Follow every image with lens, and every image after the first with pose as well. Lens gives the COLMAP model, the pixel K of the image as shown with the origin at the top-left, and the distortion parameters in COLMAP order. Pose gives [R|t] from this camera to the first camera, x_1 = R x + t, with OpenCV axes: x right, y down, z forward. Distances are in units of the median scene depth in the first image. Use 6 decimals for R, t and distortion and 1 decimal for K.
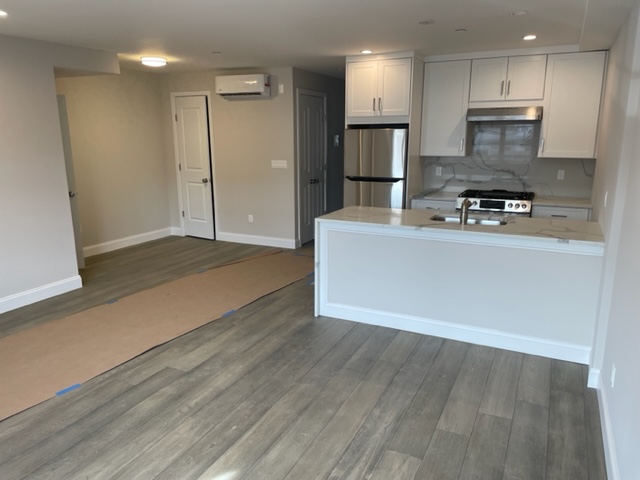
lens RADIAL K [[531.2, 0, 320.0], [0, 531.2, 240.0], [0, 0, 1]] dist [0.003624, 0.000679]
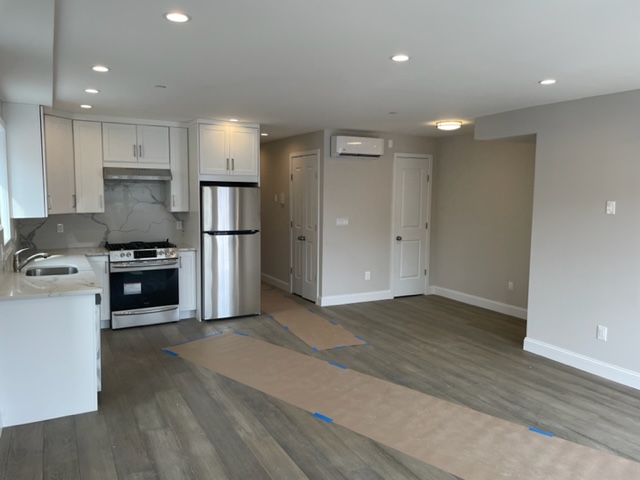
lens RADIAL K [[474.2, 0, 320.0], [0, 474.2, 240.0], [0, 0, 1]] dist [0.004519, -0.063662]
pose [[0.600999, -0.065662, 0.796548, -0.528870], [0.140169, 0.989833, -0.024164, -0.047860], [-0.786863, 0.126174, 0.604092, 0.263401]]
